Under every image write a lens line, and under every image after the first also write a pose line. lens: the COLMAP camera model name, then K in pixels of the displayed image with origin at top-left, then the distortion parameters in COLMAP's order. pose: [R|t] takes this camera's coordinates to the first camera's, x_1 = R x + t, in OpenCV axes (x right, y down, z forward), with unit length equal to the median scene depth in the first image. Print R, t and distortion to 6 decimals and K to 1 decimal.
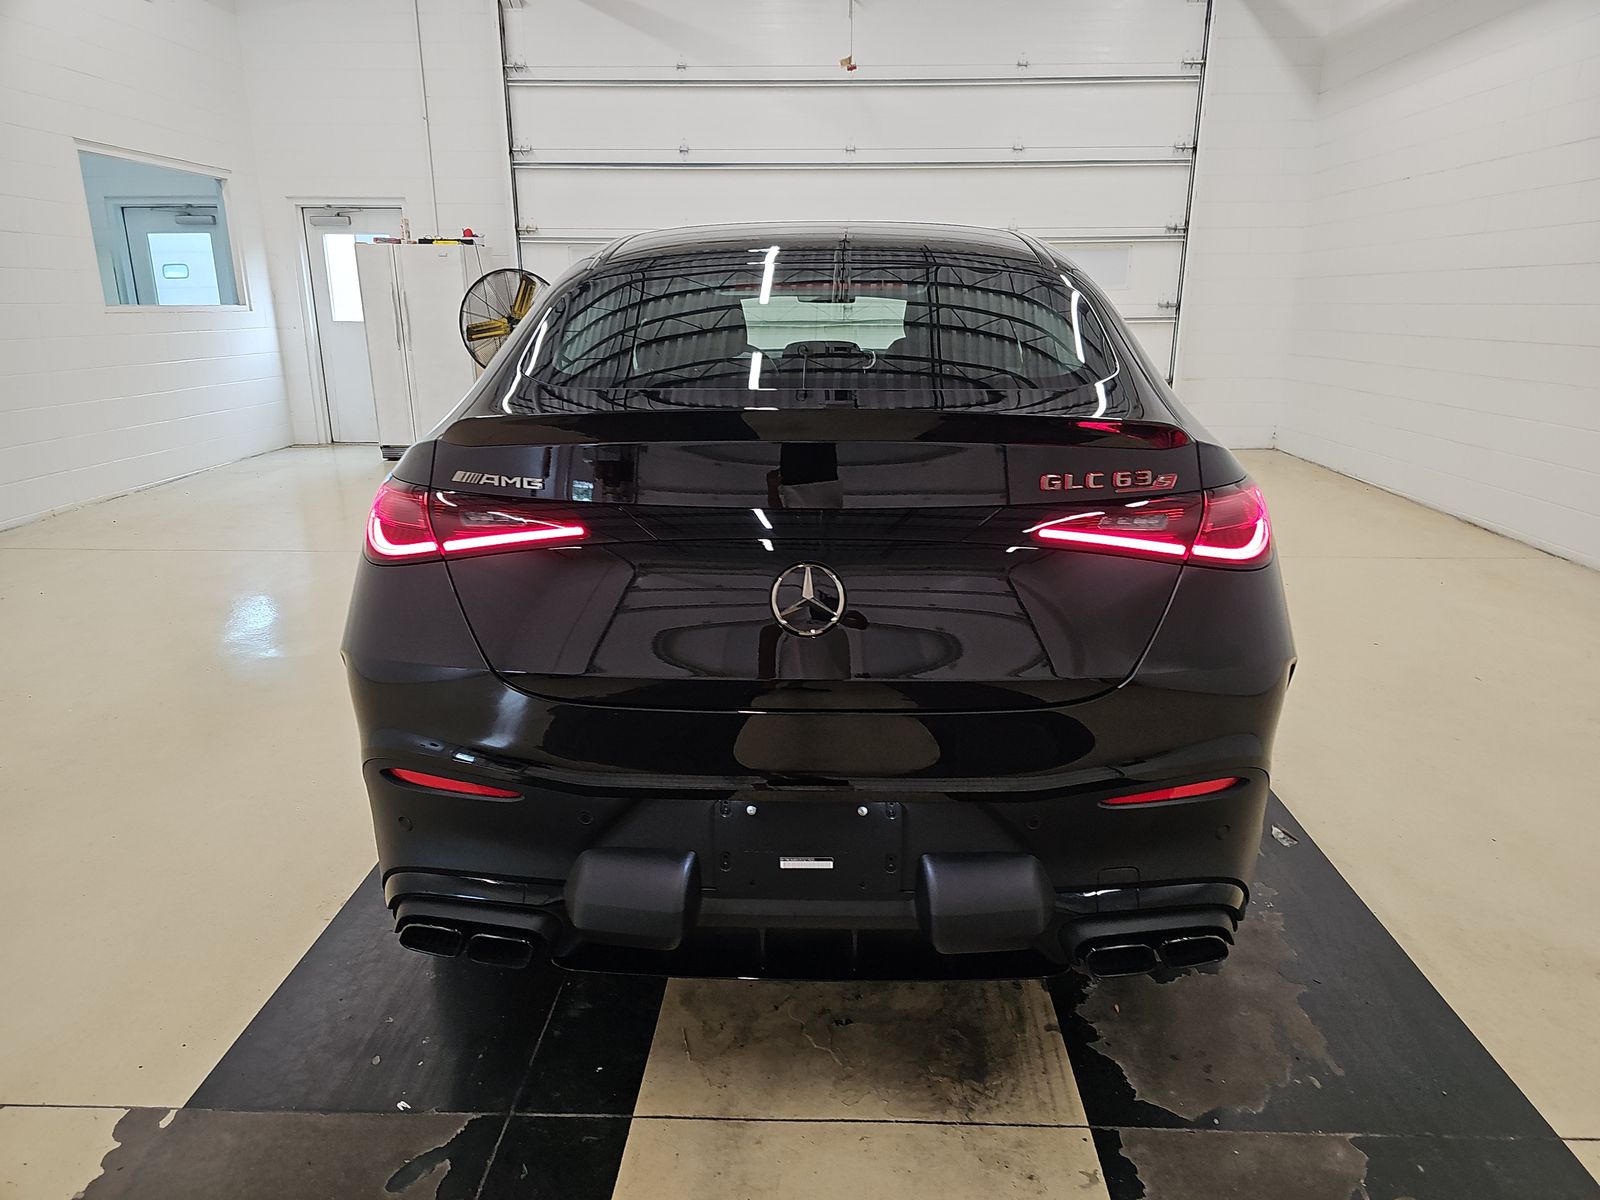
lens RADIAL K [[1057.7, 0, 803.8], [0, 1057.7, 599.9], [0, 0, 1]] dist [0.015307, -0.015378]
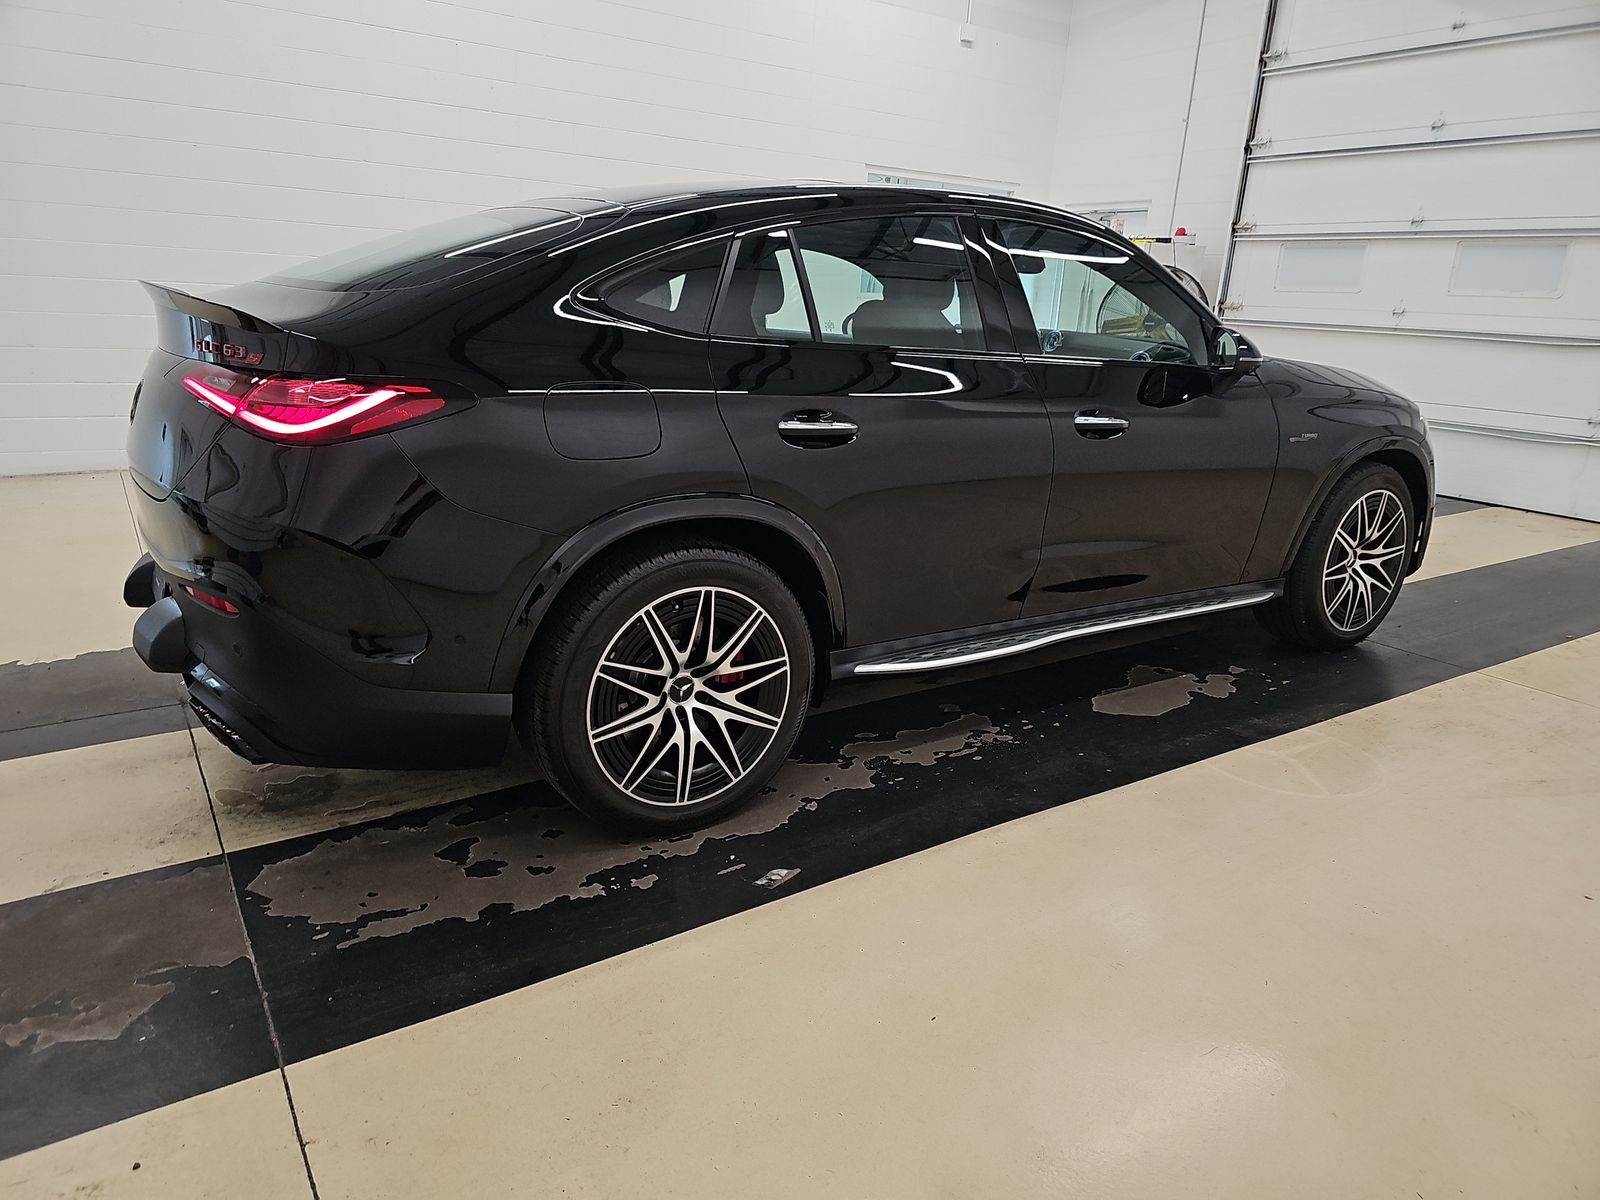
lens RADIAL K [[1057.7, 0, 811.3], [0, 1057.7, 600.1], [0, 0, 1]] dist [0.015307, -0.015378]
pose [[0.569799, 0.244056, -0.784707, 0.937044], [-0.259888, 0.959391, 0.109674, -0.076727], [0.779607, 0.141444, 0.610087, 0.415994]]
